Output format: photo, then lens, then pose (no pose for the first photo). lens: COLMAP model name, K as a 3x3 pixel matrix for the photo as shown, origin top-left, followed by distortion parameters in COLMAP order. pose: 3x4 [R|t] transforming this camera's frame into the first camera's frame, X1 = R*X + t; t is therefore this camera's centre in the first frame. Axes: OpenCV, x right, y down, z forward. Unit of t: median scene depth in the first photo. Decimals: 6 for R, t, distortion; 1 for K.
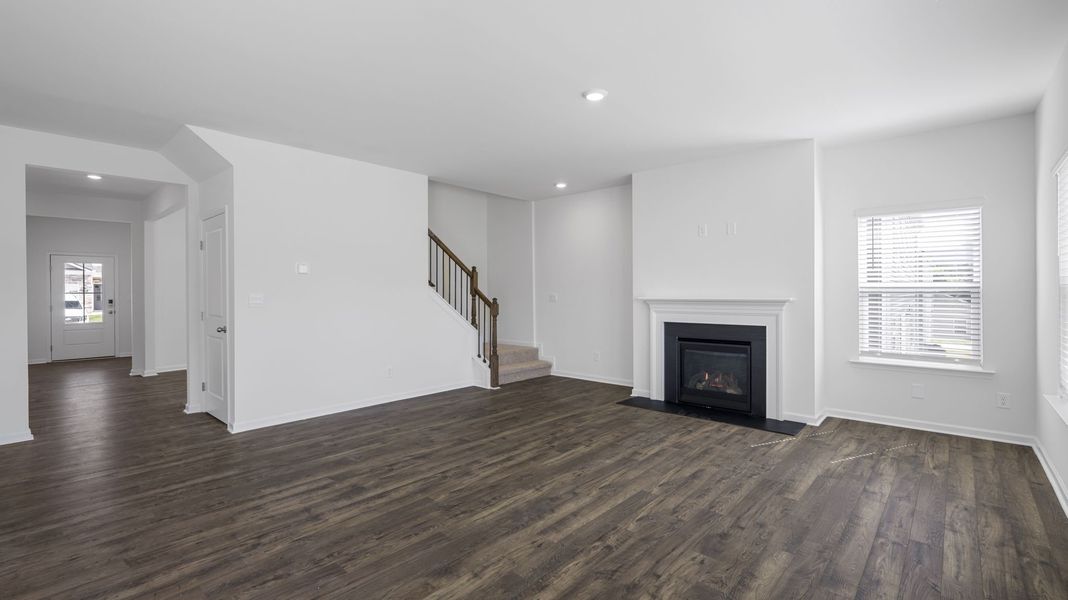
lens RADIAL K [[482.5, 0, 529.3], [0, 482.5, 297.5], [0, 0, 1]] dist [-0.002118, -0.000301]
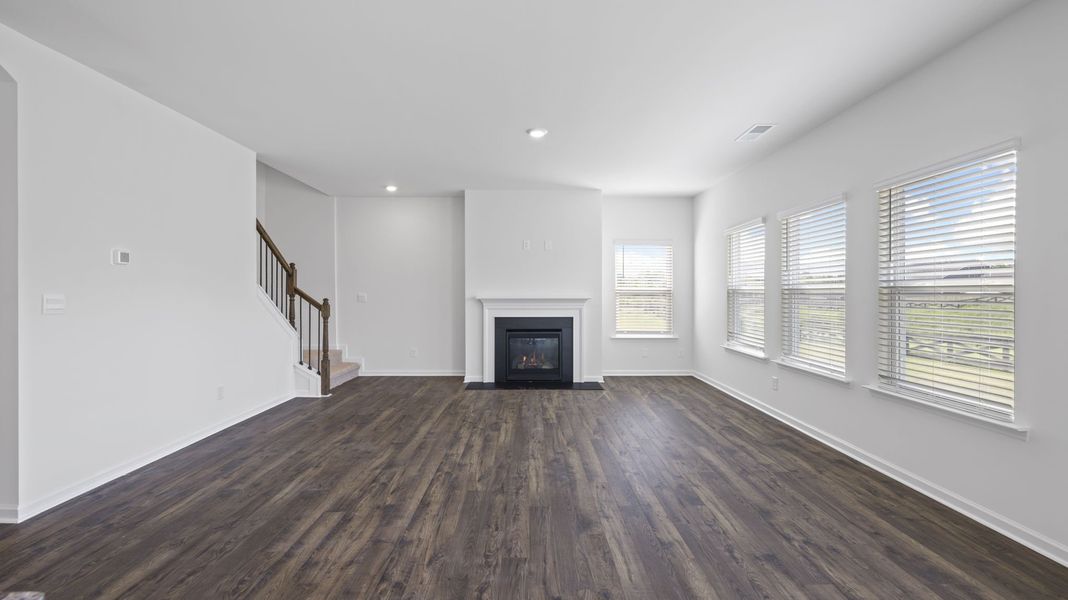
lens RADIAL K [[435.4, 0, 555.5], [0, 435.4, 301.2], [0, 0, 1]] dist [-0.002351, -0.000286]
pose [[0.724941, -0.010958, 0.688724, -0.479250], [0.004539, 0.999928, 0.011131, -0.001770], [-0.688796, -0.004944, 0.724938, 0.129451]]
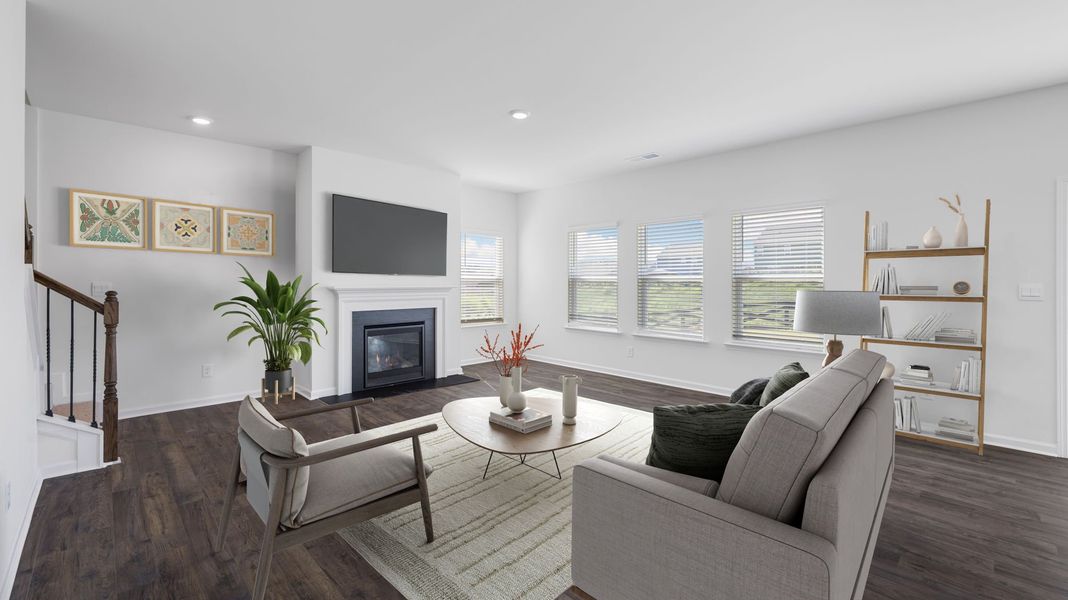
lens RADIAL K [[435.4, 0, 538.6], [0, 435.4, 286.3], [0, 0, 1]] dist [-0.002351, -0.000286]
pose [[0.072007, -0.010172, 0.997352, -0.749520], [0.007672, 0.999924, 0.009644, -0.008182], [-0.997375, 0.006957, 0.072080, 0.730553]]
